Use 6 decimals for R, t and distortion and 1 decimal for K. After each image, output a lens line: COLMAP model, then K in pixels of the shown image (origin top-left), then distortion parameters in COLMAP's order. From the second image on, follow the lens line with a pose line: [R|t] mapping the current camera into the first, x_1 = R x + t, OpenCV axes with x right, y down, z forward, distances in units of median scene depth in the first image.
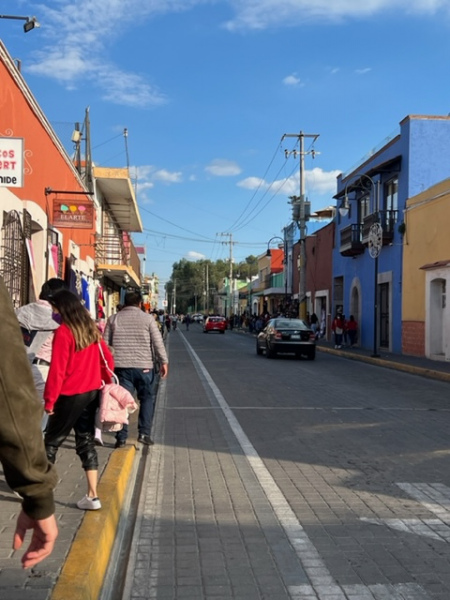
lens RADIAL K [[770.7, 0, 225.2], [0, 770.7, 301.0], [0, 0, 1]] dist [-0.000660, 0.000000]
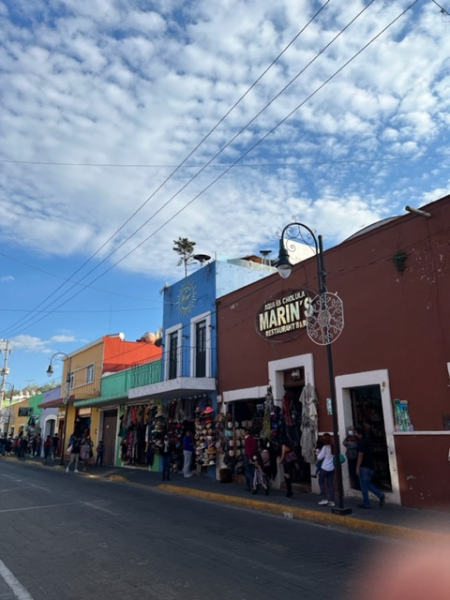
lens RADIAL K [[458.1, 0, 224.8], [0, 458.1, 299.5], [0, 0, 1]] dist [0.040409, -0.043670]
pose [[0.863581, 0.131482, 0.486766, -0.059235], [0.003576, 0.963780, -0.266674, 0.012329], [-0.504198, 0.232035, 0.831832, 0.672548]]
